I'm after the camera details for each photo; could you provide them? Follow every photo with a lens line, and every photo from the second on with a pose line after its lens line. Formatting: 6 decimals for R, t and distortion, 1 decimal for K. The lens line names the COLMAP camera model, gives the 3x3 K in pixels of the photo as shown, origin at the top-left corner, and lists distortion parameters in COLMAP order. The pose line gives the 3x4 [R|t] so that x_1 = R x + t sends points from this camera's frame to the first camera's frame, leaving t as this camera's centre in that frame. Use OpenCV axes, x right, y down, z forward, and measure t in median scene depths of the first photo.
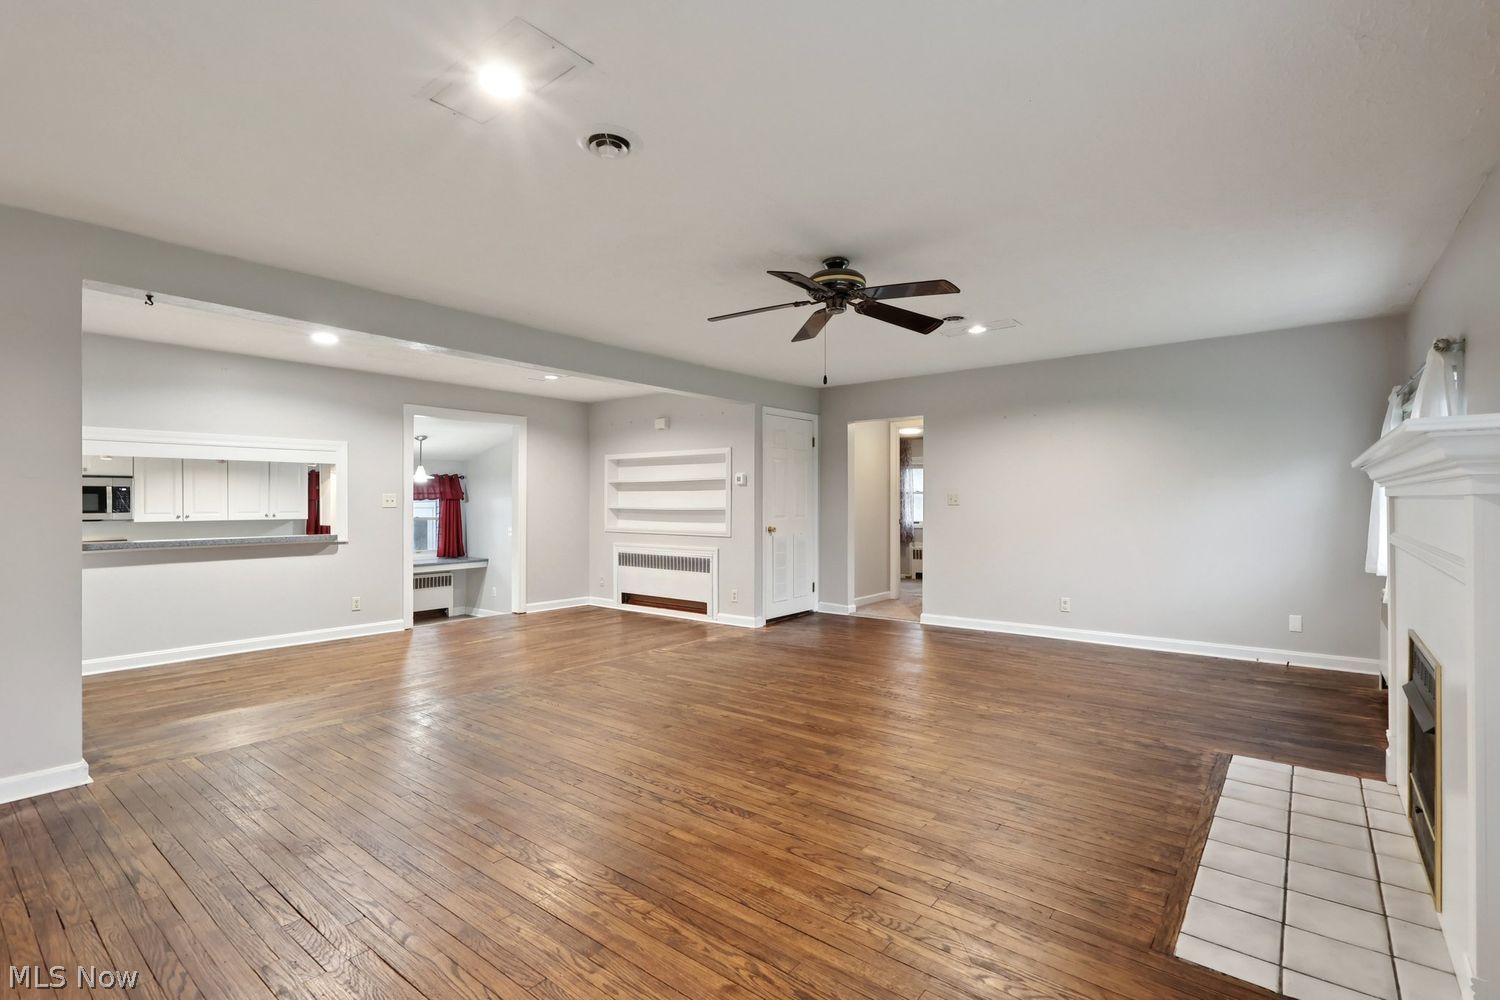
lens RADIAL K [[700.8, 0, 752.0], [0, 700.8, 507.8], [0, 0, 1]] dist [-0.000356, 0.000665]
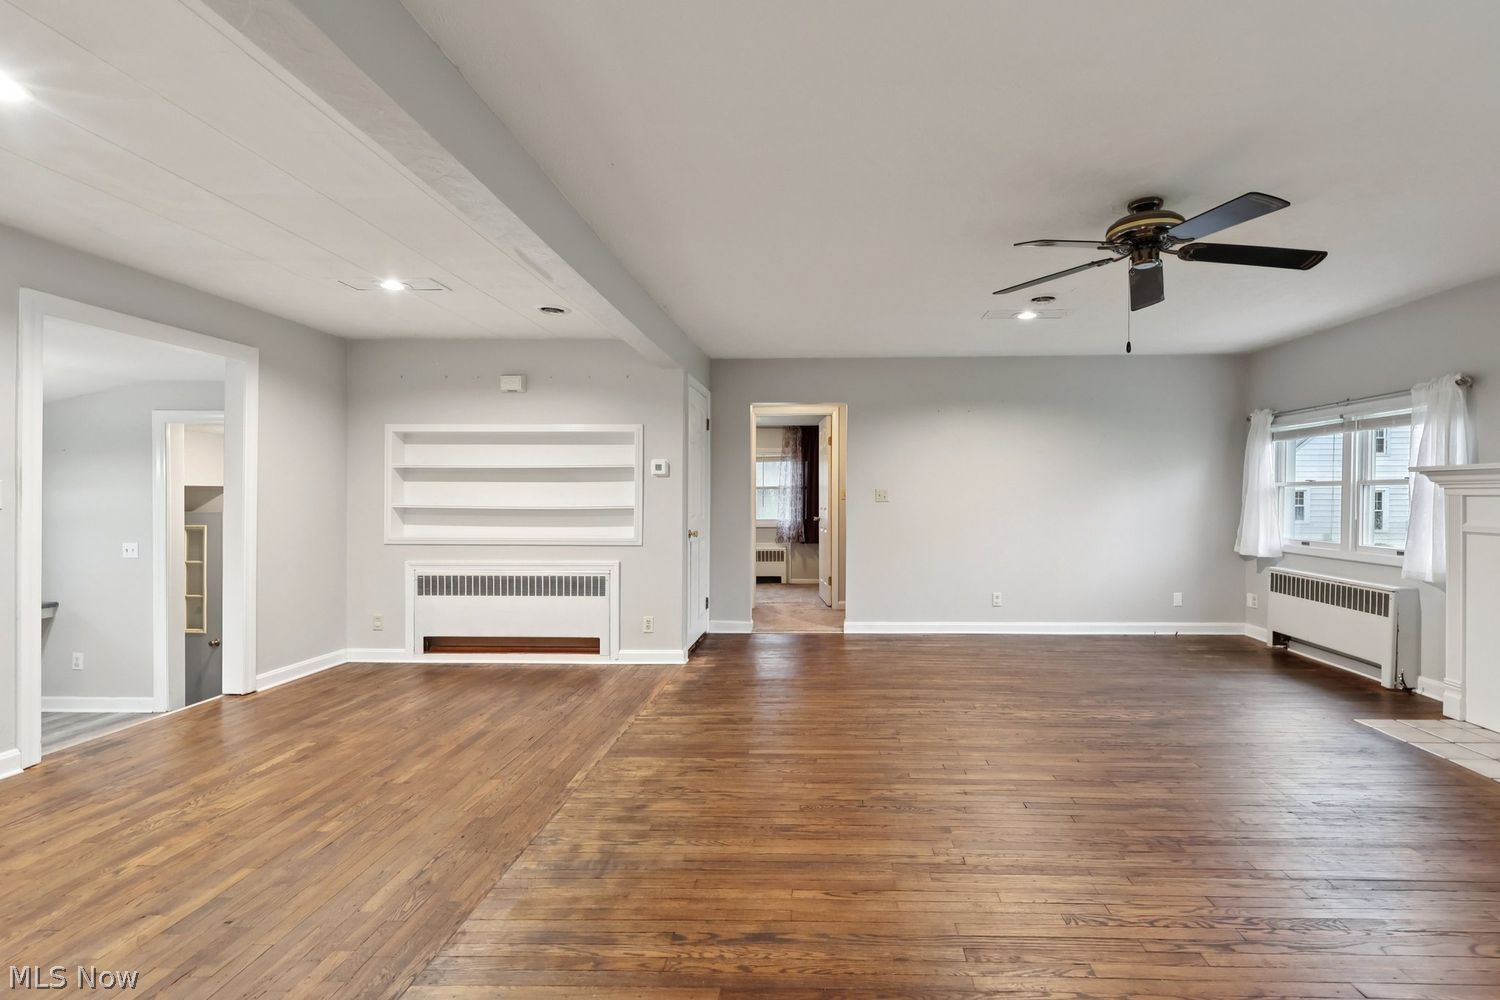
lens RADIAL K [[700.8, 0, 814.5], [0, 700.8, 517.6], [0, 0, 1]] dist [-0.000356, 0.000665]
pose [[0.795634, -0.011272, 0.605673, -0.408508], [0.002480, 0.999879, 0.015351, 0.001255], [-0.605773, -0.010711, 0.795566, 0.358574]]
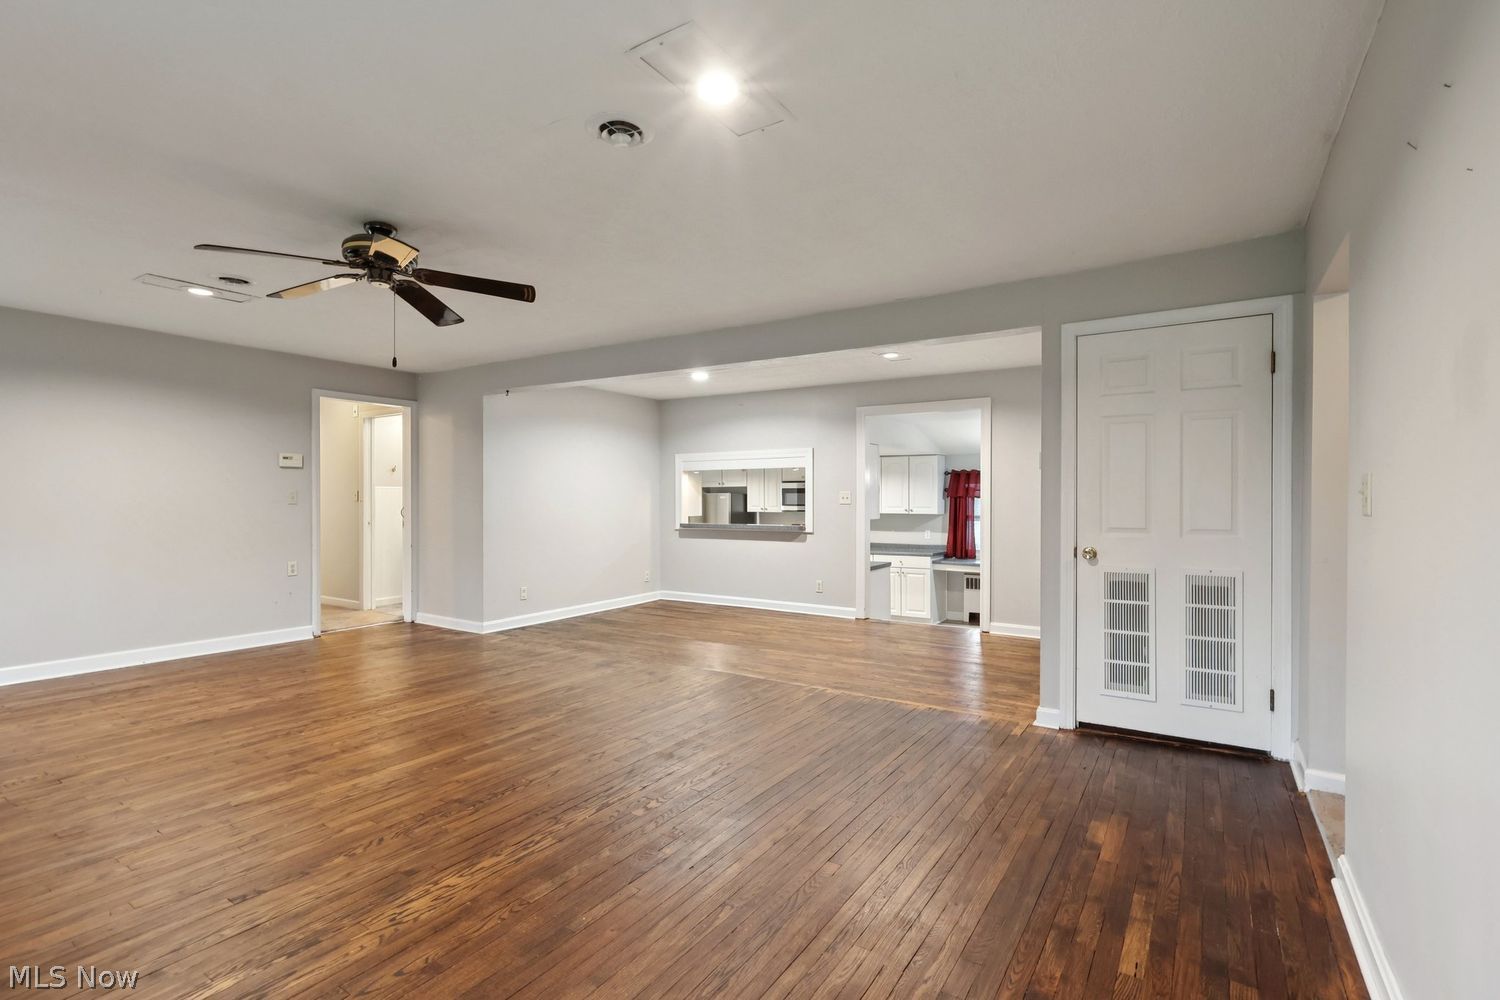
lens RADIAL K [[700.8, 0, 750.4], [0, 700.8, 502.3], [0, 0, 1]] dist [-0.000356, 0.000665]
pose [[0.099191, 0.007908, -0.995037, 0.635909], [-0.010553, 0.999921, 0.006895, -0.010585], [0.995012, 0.009816, 0.099266, 0.836688]]
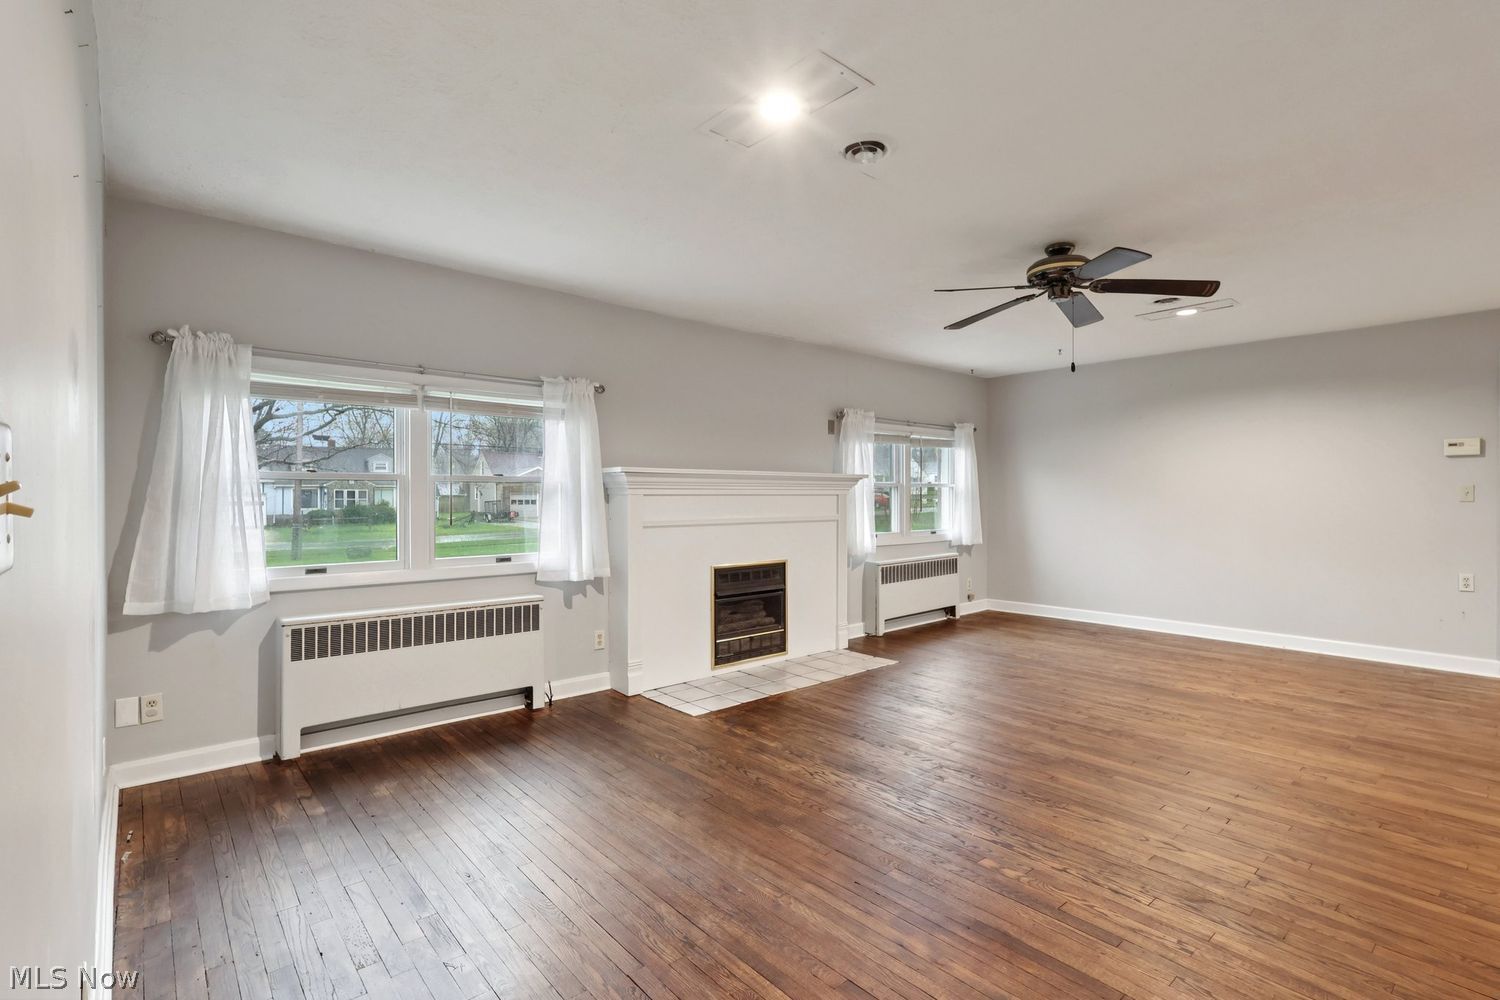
lens RADIAL K [[700.8, 0, 746.7], [0, 700.8, 498.7], [0, 0, 1]] dist [-0.000356, 0.000665]
pose [[-0.983923, 0.003747, 0.178552, 0.225664], [0.006704, 0.999850, 0.015960, -0.015941], [-0.178465, 0.016901, -0.983801, 1.230263]]
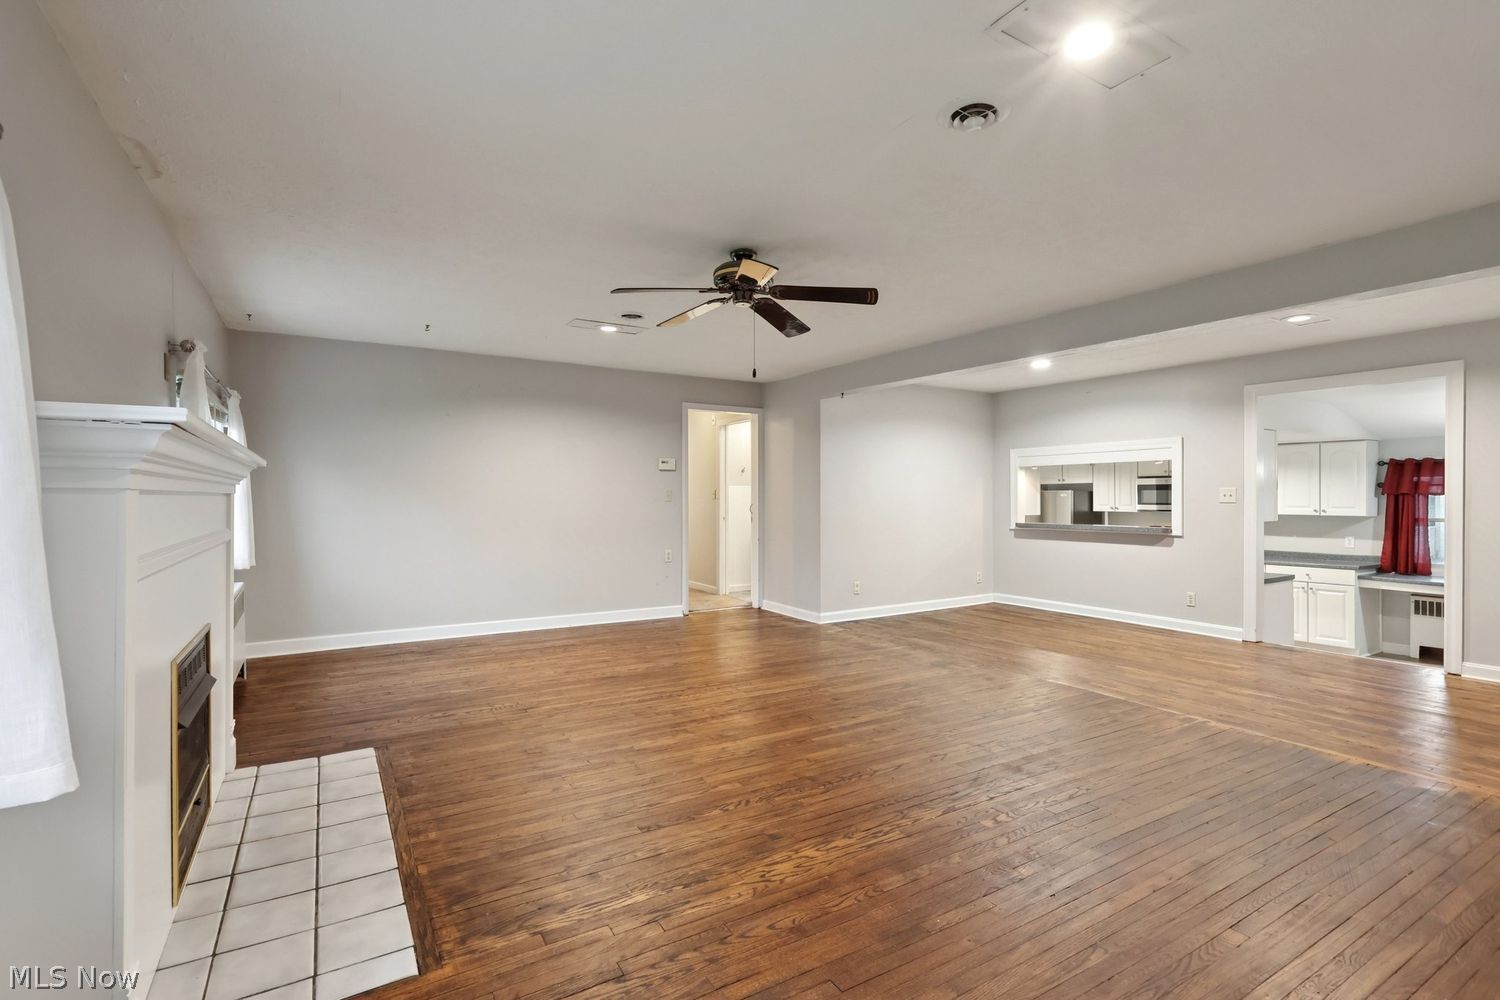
lens RADIAL K [[700.8, 0, 749.5], [0, 700.8, 501.6], [0, 0, 1]] dist [-0.000356, 0.000665]
pose [[-0.344577, 0.009067, -0.938714, 0.635640], [-0.008203, 0.999886, 0.012669, -0.009688], [0.938722, 0.012066, -0.344463, 0.819694]]
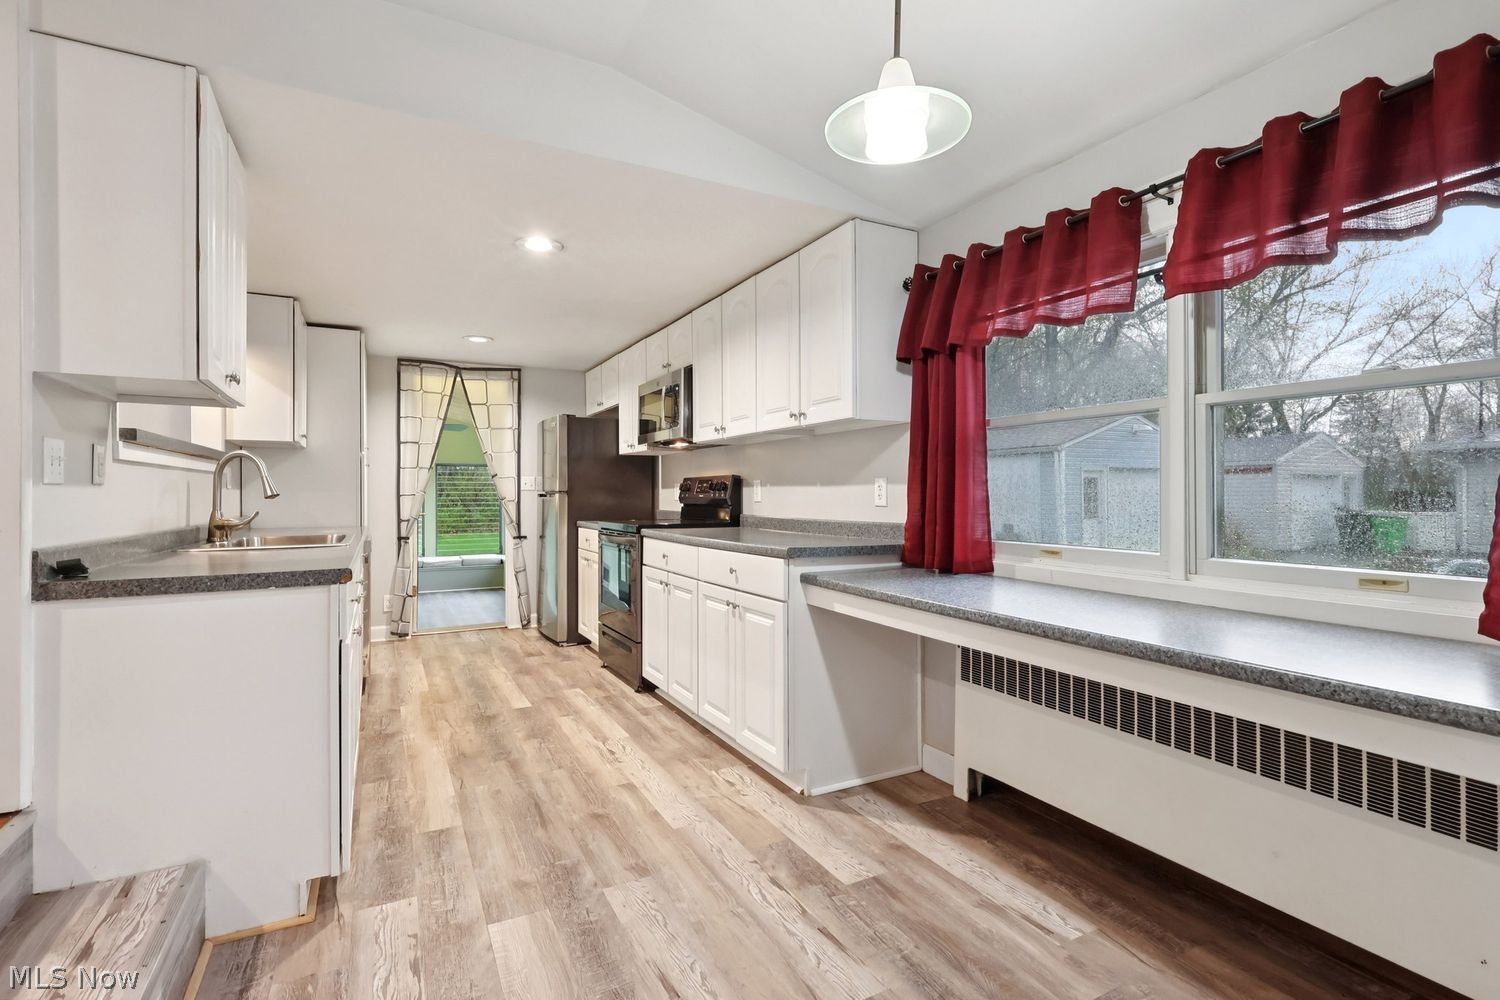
lens RADIAL K [[700.8, 0, 753.1], [0, 700.8, 491.0], [0, 0, 1]] dist [-0.000356, 0.000665]
pose [[-0.408642, 0.000199, -0.912695, -0.435507], [-0.006051, 0.999977, 0.002928, 0.070522], [0.912674, 0.006719, -0.408632, 1.545493]]
